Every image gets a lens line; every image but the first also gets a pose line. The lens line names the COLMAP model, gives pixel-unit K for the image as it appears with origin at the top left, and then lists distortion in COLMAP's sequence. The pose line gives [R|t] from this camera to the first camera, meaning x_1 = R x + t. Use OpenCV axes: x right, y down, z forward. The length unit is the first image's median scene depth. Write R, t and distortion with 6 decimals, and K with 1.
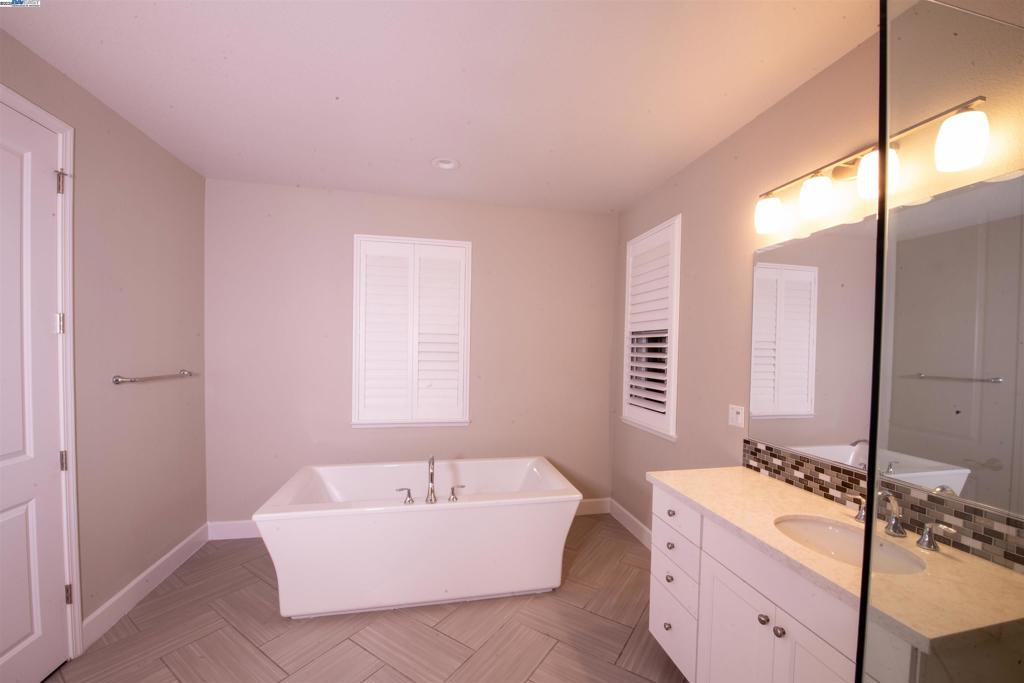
lens RADIAL K [[408.6, 0, 521.7], [0, 408.6, 360.4], [0, 0, 1]] dist [-0.019490, -0.000601]
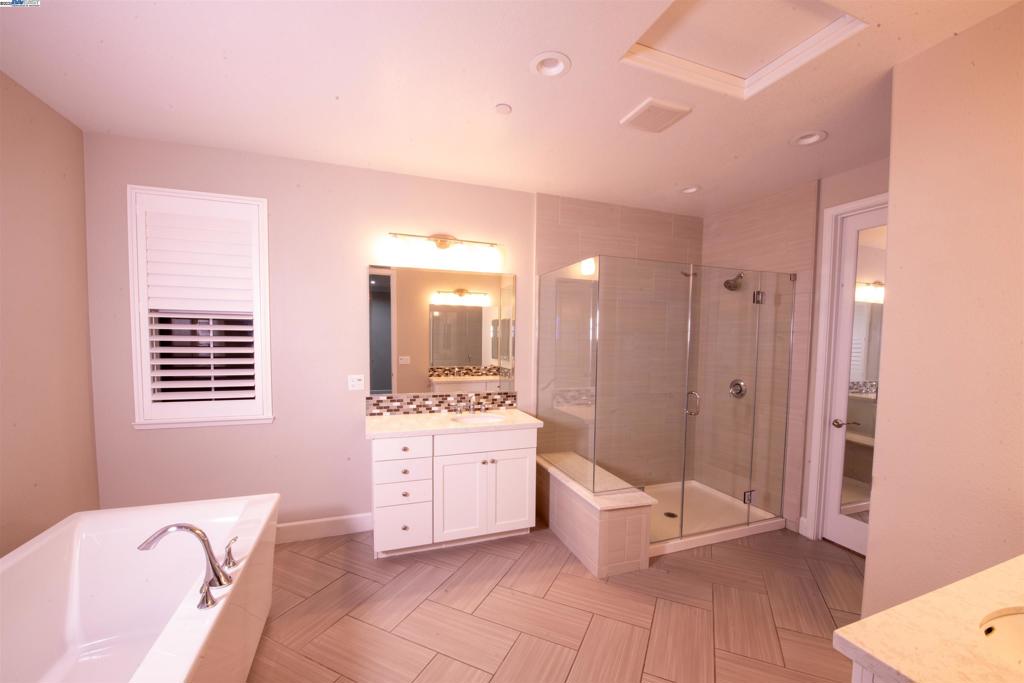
lens RADIAL K [[408.6, 0, 521.7], [0, 408.6, 360.4], [0, 0, 1]] dist [-0.019490, -0.000601]
pose [[-0.151221, -0.075913, 0.985581, -1.031654], [0.011612, 0.996842, 0.078562, -0.043747], [-0.988432, 0.023325, -0.149862, 0.752061]]
